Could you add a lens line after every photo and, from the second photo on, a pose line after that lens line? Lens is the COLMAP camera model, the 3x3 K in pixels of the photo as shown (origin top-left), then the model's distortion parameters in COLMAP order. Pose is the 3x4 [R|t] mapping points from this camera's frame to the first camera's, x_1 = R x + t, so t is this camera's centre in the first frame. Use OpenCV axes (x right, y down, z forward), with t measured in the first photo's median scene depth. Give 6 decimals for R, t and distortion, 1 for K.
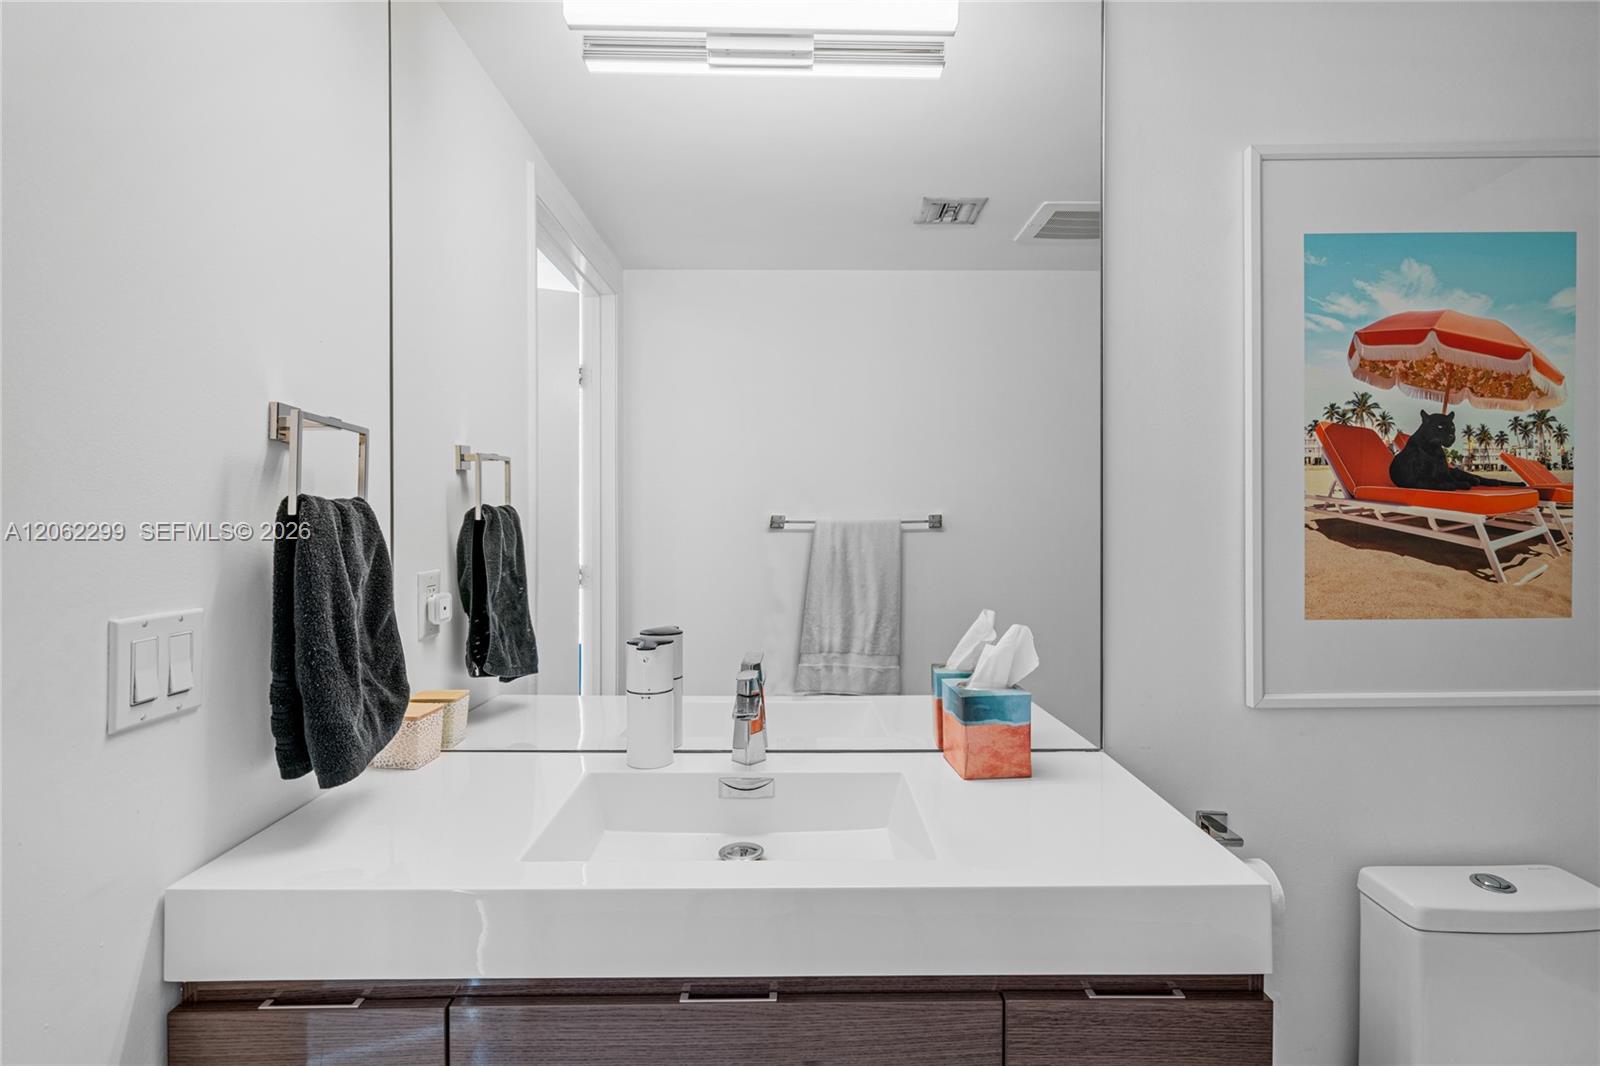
lens RADIAL K [[774.1, 0, 802.5], [0, 774.1, 510.9], [0, 0, 1]] dist [-0.000136, 0.000494]
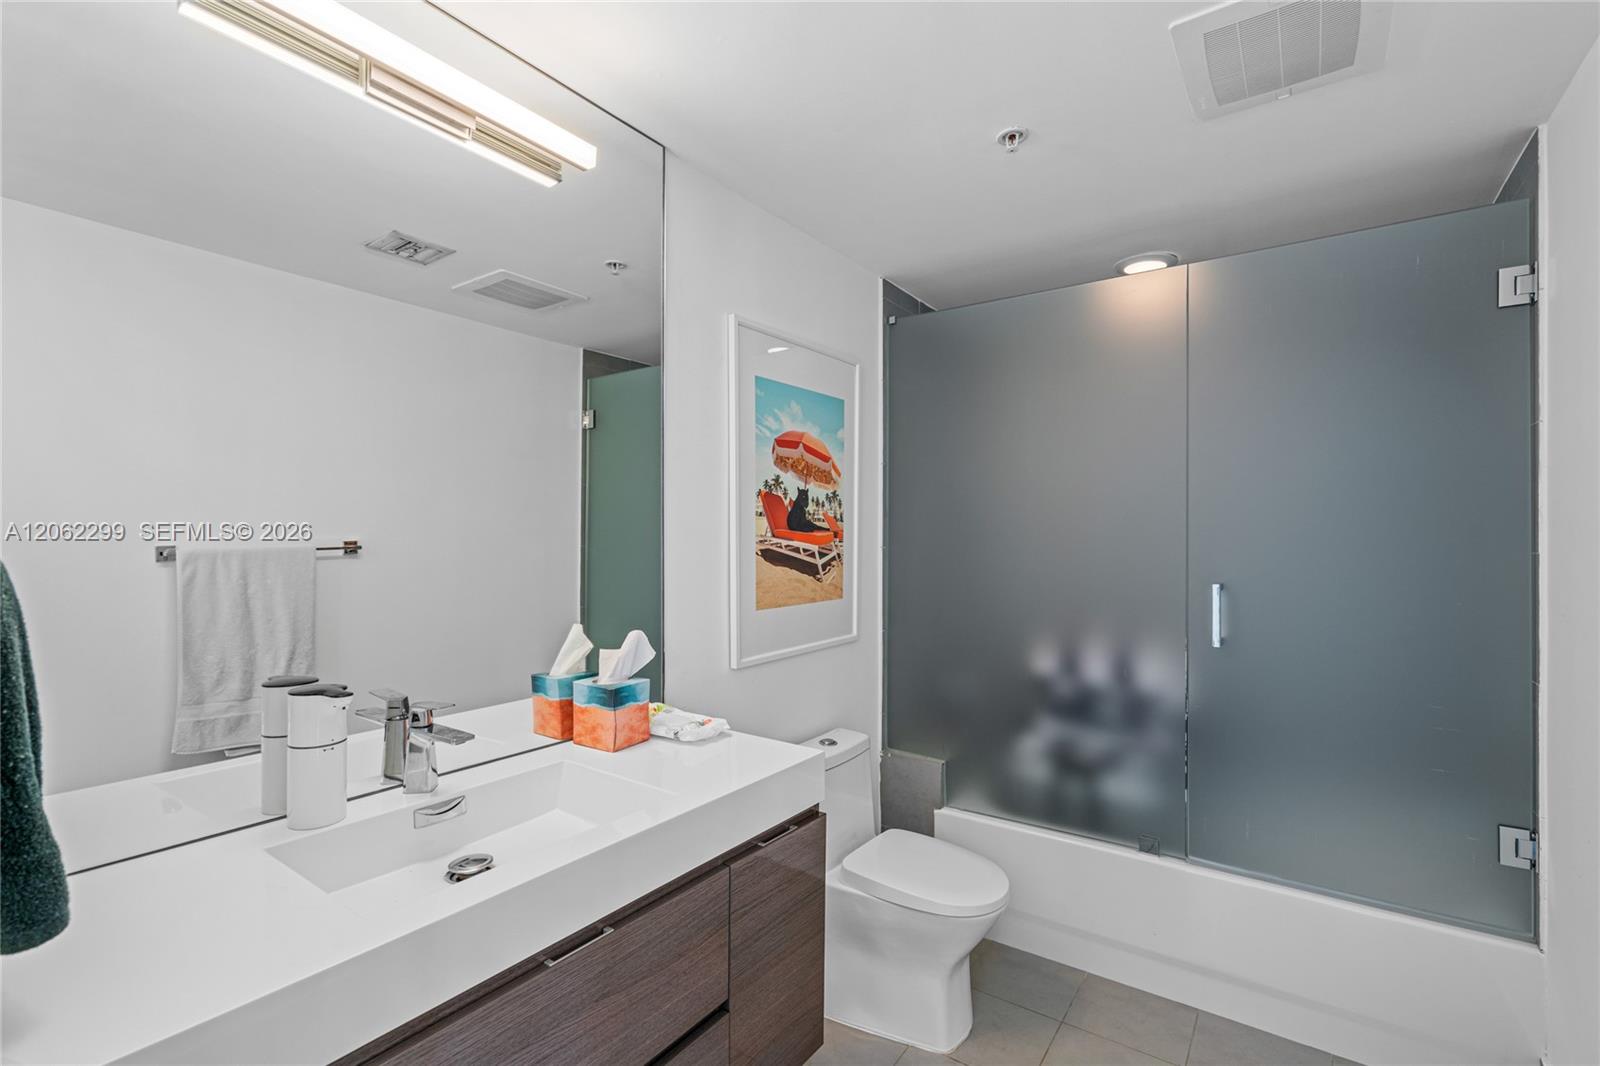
lens RADIAL K [[723.8, 0, 809.6], [0, 723.8, 518.4], [0, 0, 1]] dist [-0.002497, 0.000994]
pose [[0.581215, 0.022454, 0.813440, -0.532705], [-0.010559, 0.999743, -0.020052, -0.024945], [-0.813682, 0.003065, 0.581303, 0.013613]]
